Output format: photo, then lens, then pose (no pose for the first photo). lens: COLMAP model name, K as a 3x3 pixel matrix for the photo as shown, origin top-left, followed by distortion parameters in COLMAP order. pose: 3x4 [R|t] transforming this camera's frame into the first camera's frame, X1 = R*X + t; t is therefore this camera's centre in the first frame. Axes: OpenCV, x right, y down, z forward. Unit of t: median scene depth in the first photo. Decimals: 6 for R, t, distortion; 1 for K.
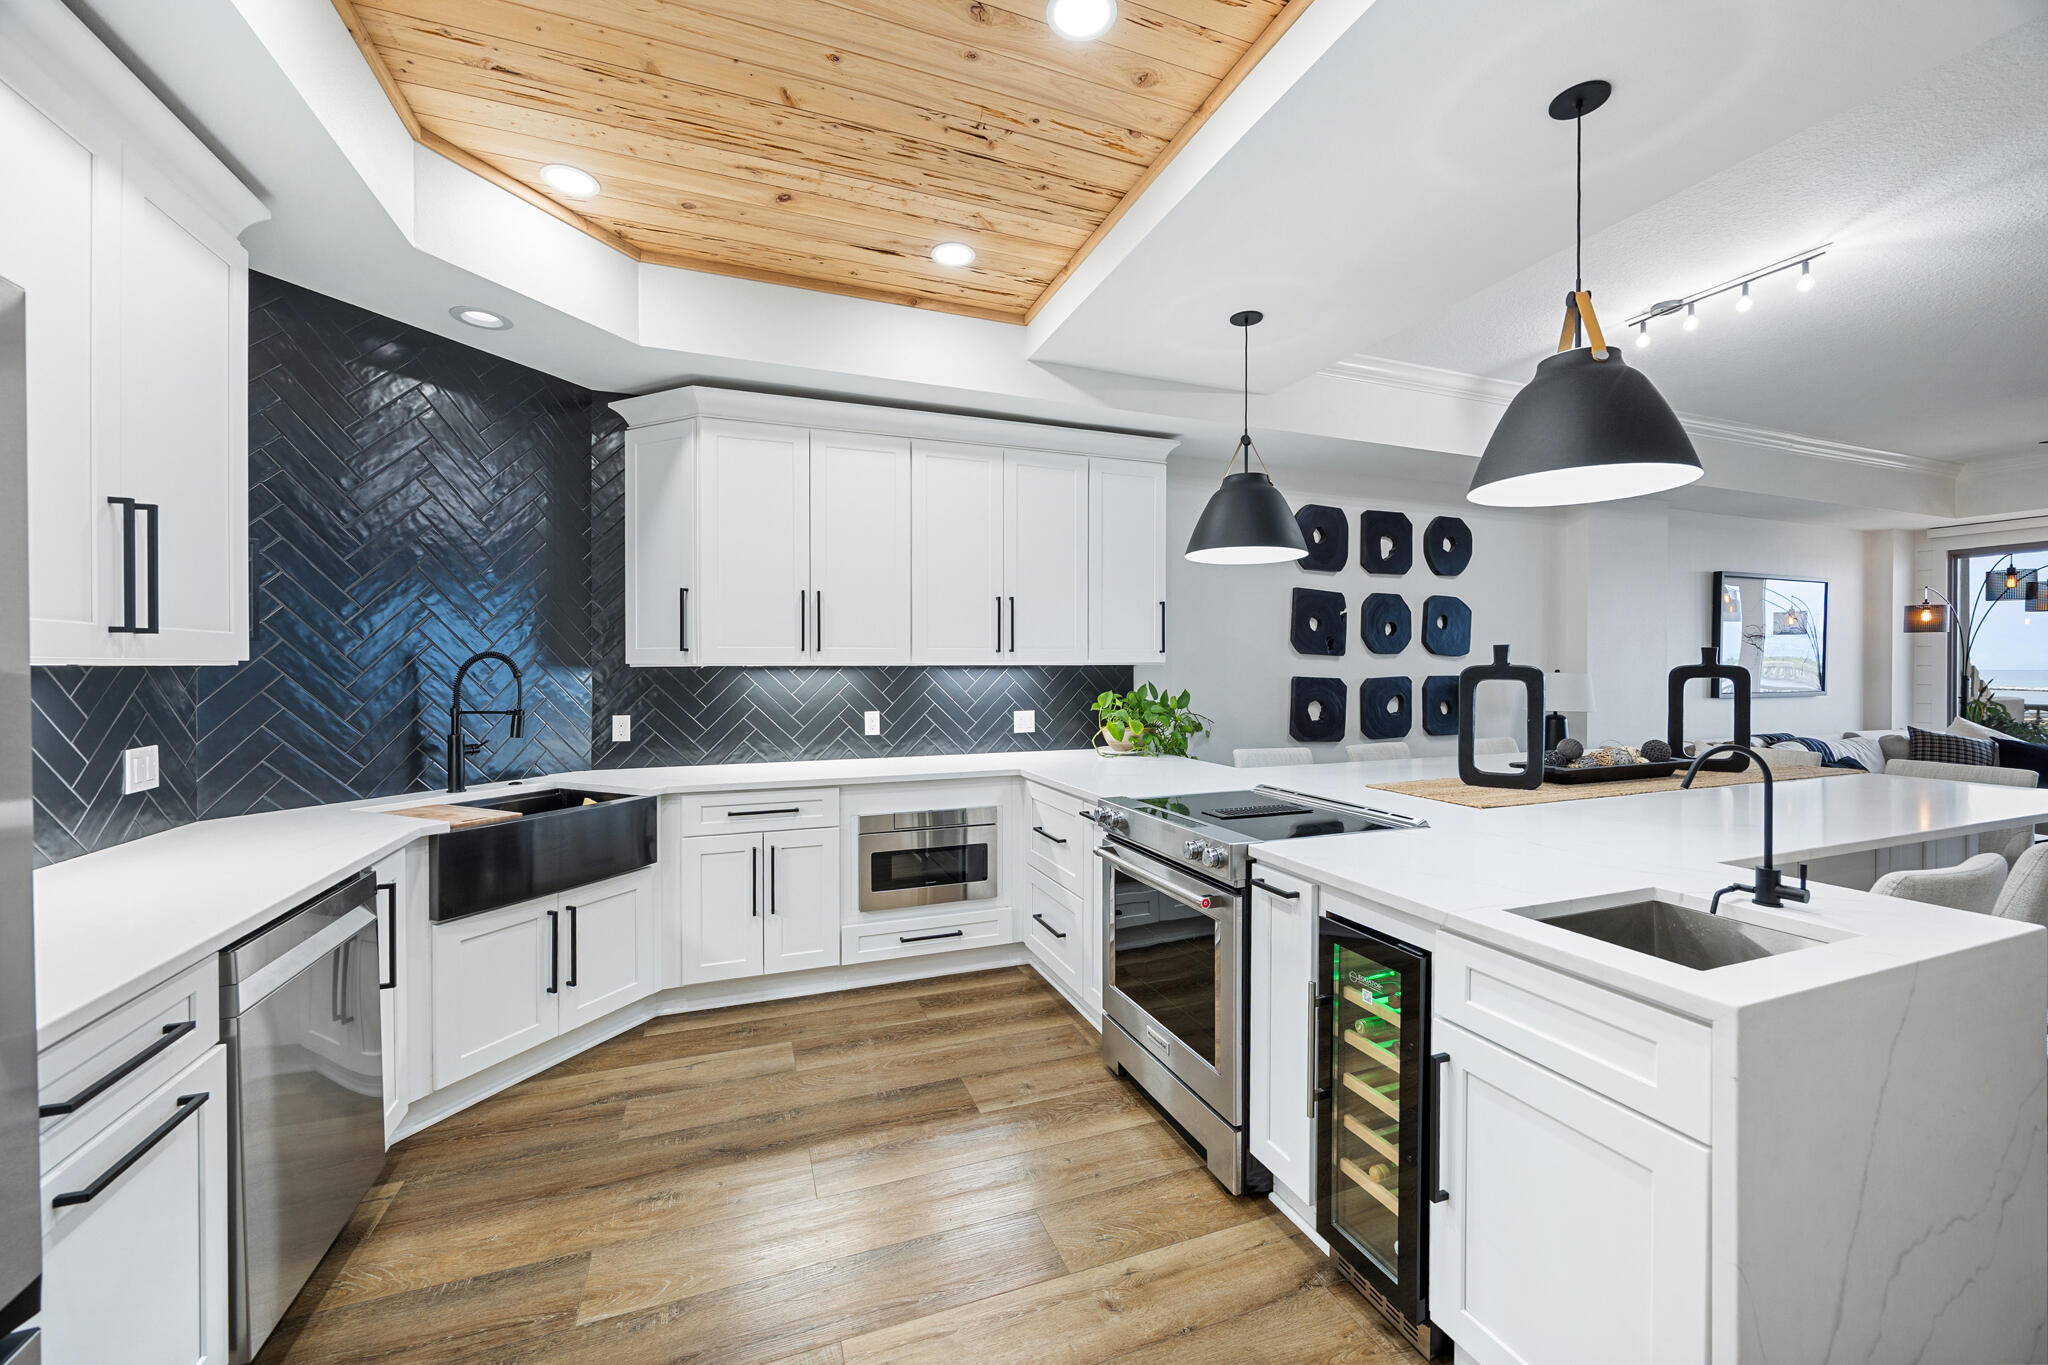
lens RADIAL K [[787.2, 0, 1027.4], [0, 787.2, 674.1], [0, 0, 1]] dist [-0.002161, -0.000034]
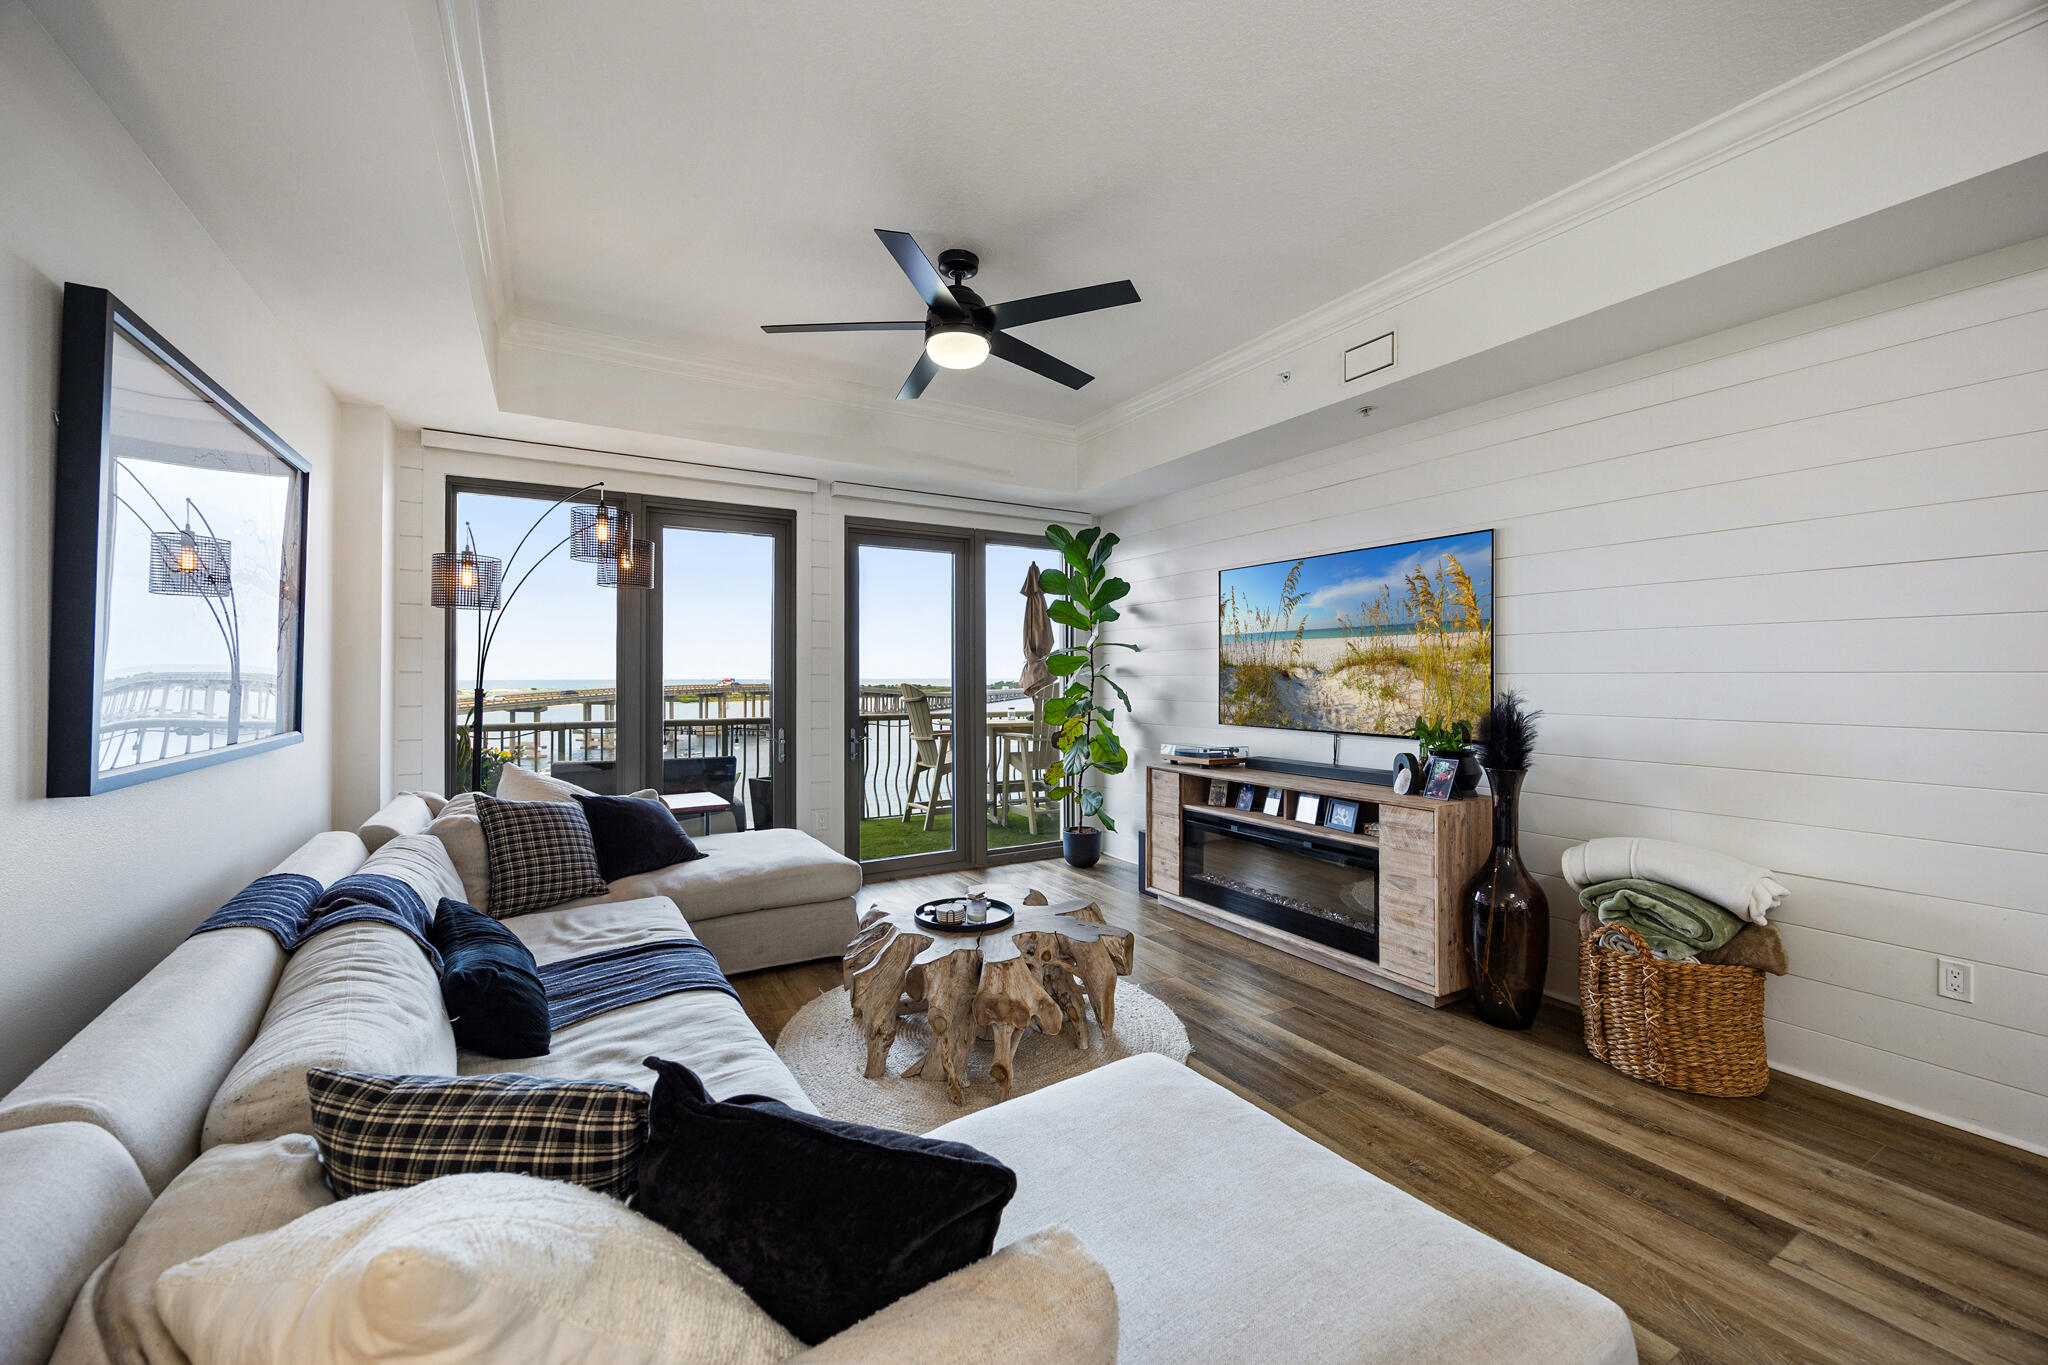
lens RADIAL K [[787.2, 0, 1027.4], [0, 787.2, 674.1], [0, 0, 1]] dist [-0.002161, -0.000034]
pose [[-0.171524, 0.003589, 0.985173, 1.161643], [0.011472, 0.999933, -0.001645, -0.007059], [-0.985113, 0.011020, -0.171553, 1.501011]]
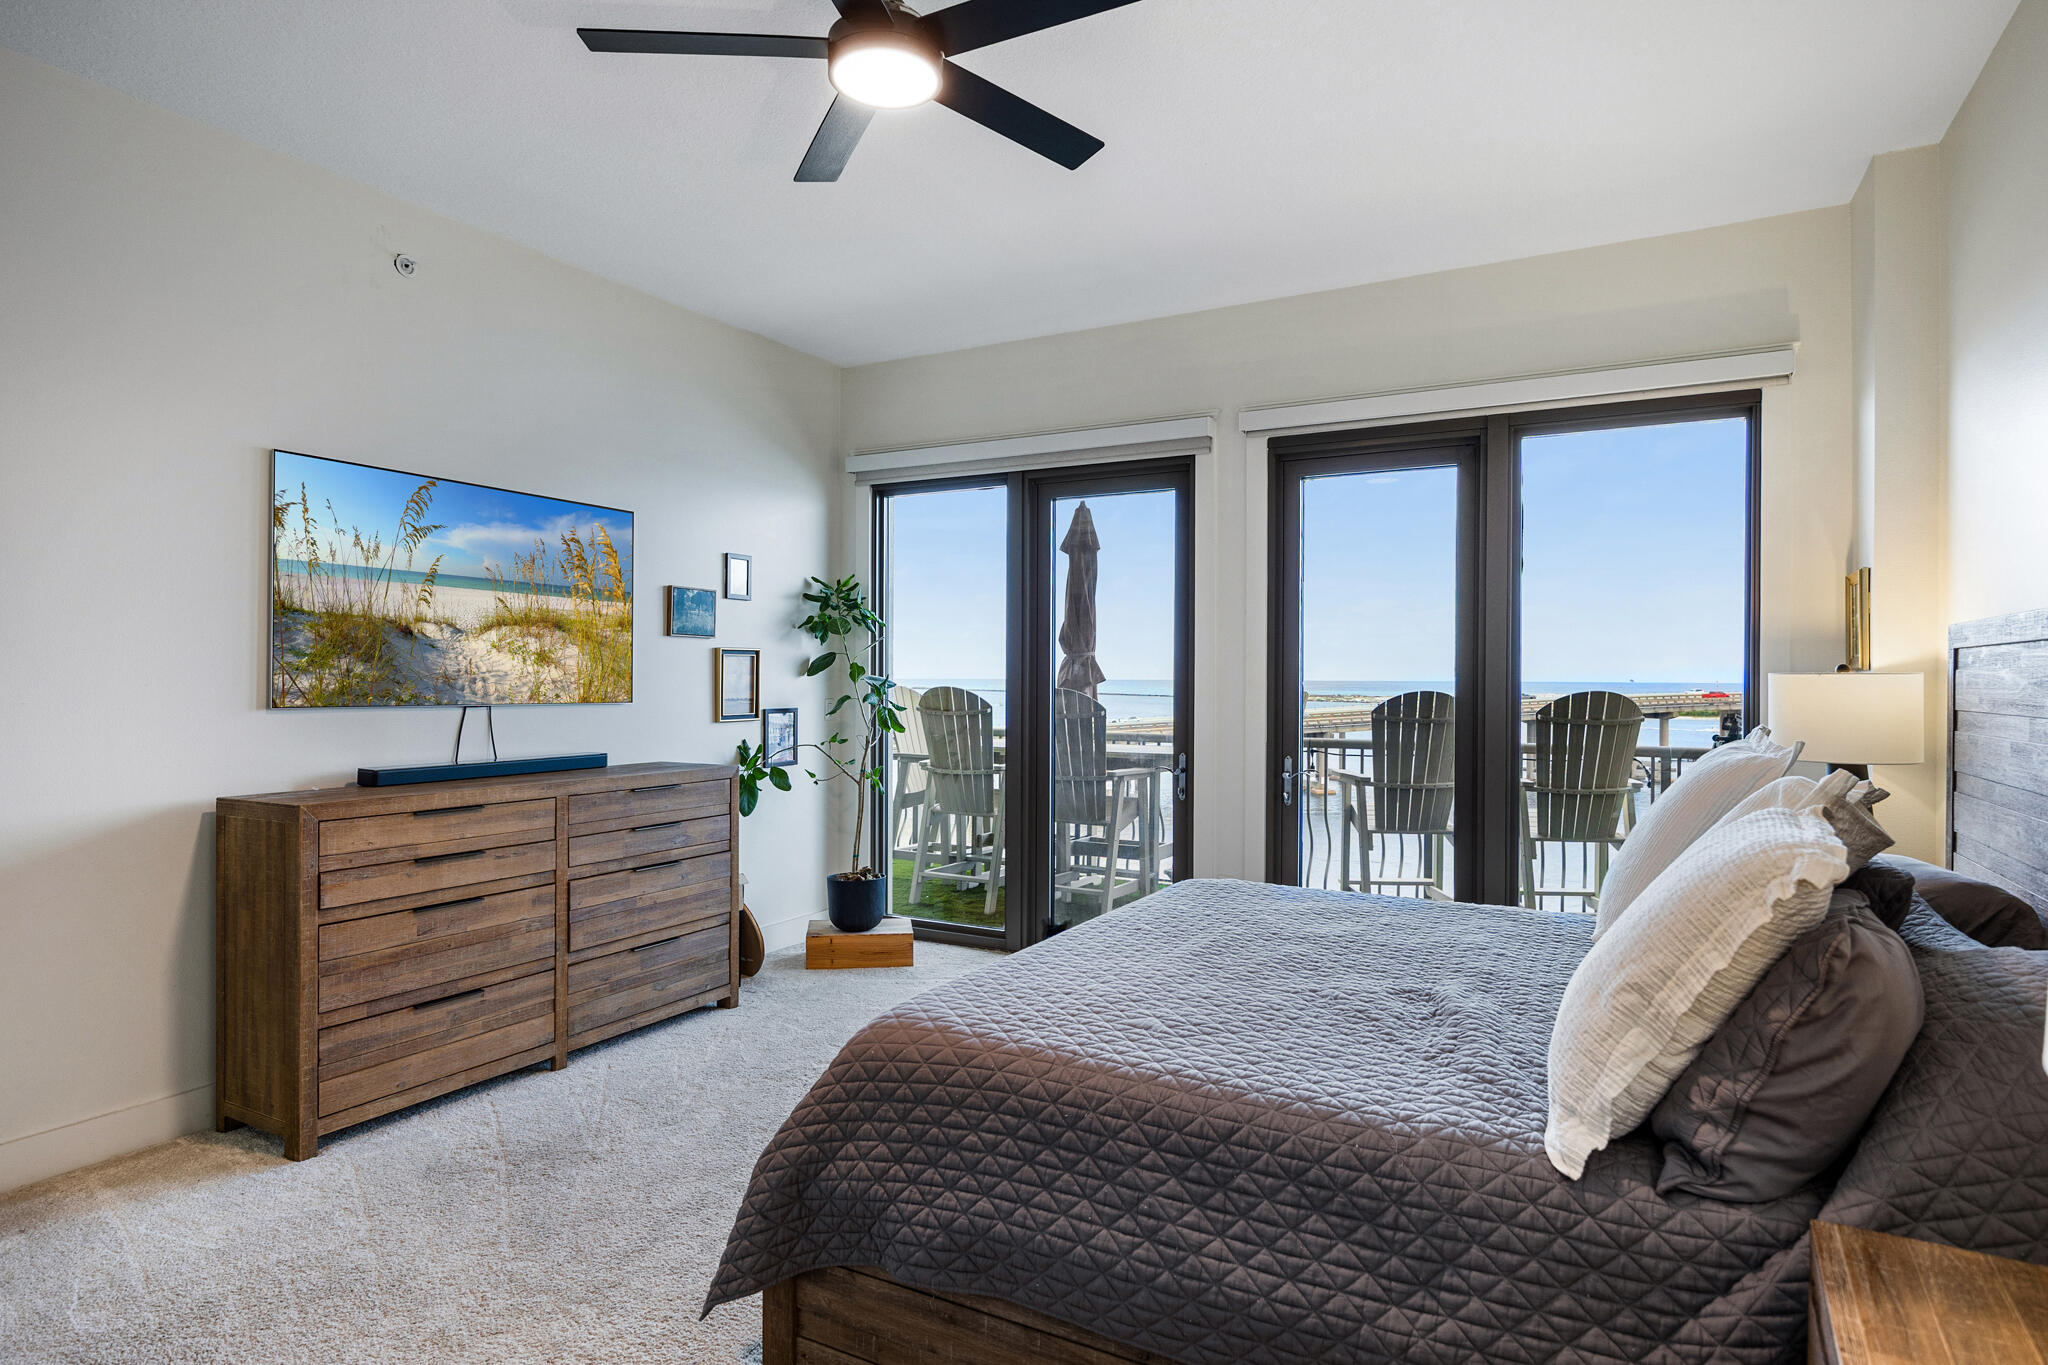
lens RADIAL K [[1128.5, 0, 1022.2], [0, 1128.5, 690.1], [0, 0, 1]] dist [-0.002494, -0.000652]
pose [[-0.773215, 0.010267, -0.634061, 2.804018], [0.017718, 0.999828, -0.005417, 0.095501], [0.633897, -0.015422, -0.773264, 2.433223]]
